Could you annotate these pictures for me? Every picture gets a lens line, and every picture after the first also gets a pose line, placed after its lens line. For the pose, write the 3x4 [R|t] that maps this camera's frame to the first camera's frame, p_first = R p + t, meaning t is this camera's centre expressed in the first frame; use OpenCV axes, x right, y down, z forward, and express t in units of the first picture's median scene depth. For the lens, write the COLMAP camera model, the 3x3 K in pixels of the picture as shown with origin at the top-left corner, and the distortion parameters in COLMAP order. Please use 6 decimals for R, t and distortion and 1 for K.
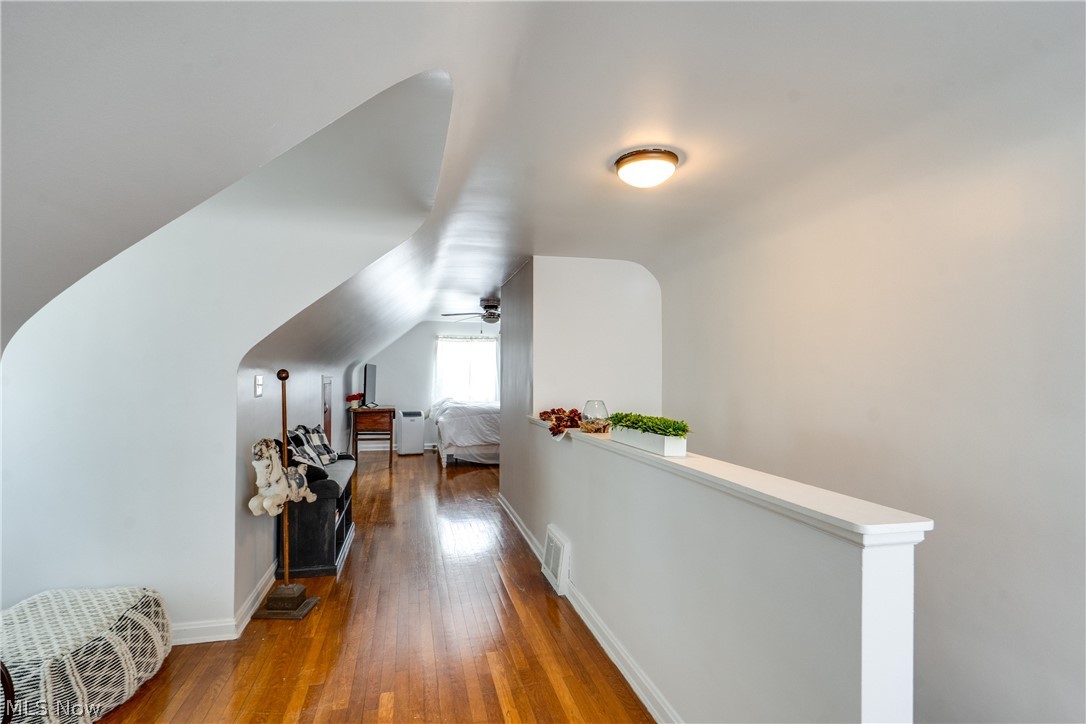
lens RADIAL K [[503.4, 0, 540.6], [0, 503.4, 364.6], [0, 0, 1]] dist [-0.000140, 0.000002]
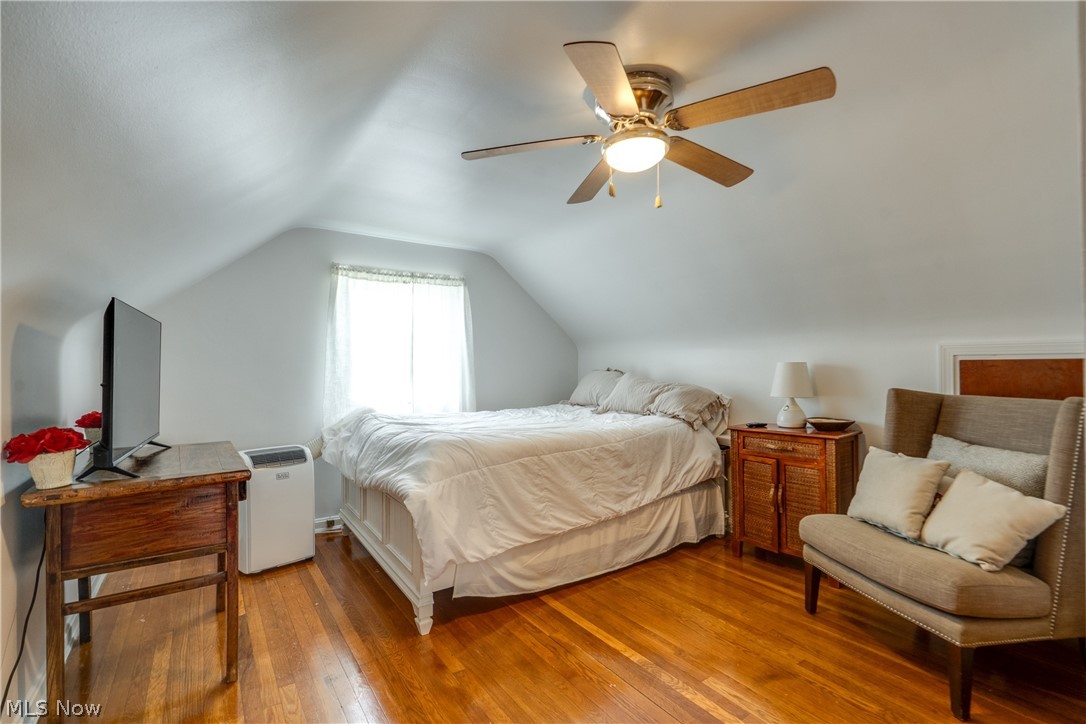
lens RADIAL K [[469.1, 0, 545.4], [0, 469.1, 365.4], [0, 0, 1]] dist [-0.000258, -0.000103]
pose [[0.930855, -0.012383, 0.365180, -0.205592], [0.004687, 0.999748, 0.021956, 0.022569], [-0.365360, -0.018726, 0.930678, 0.625841]]
